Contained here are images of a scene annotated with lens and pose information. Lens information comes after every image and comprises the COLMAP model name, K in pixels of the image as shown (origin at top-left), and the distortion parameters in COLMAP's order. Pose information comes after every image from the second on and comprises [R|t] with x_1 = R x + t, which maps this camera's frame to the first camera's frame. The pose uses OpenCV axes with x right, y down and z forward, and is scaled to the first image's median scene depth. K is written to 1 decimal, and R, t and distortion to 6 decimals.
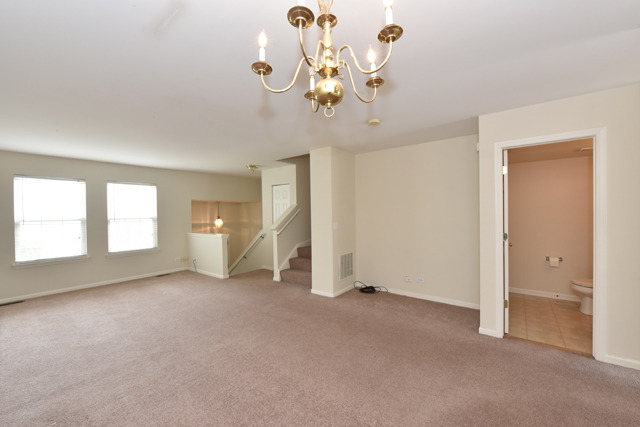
lens RADIAL K [[252.4, 0, 322.9], [0, 252.4, 213.0], [0, 0, 1]] dist [-0.008530, -0.000019]
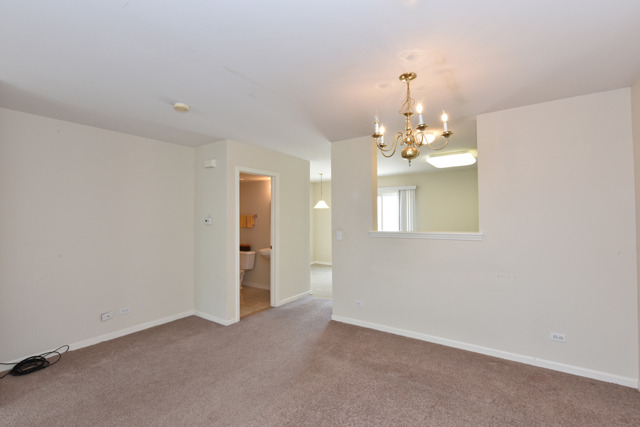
lens RADIAL K [[289.2, 0, 320.0], [0, 289.2, 213.5], [0, 0, 1]] dist [-0.002784, -0.000426]
pose [[-0.047356, 0.025683, 0.998548, -0.408138], [0.009243, 0.999638, -0.025272, -0.001353], [-0.998835, 0.008033, -0.047576, 0.347612]]
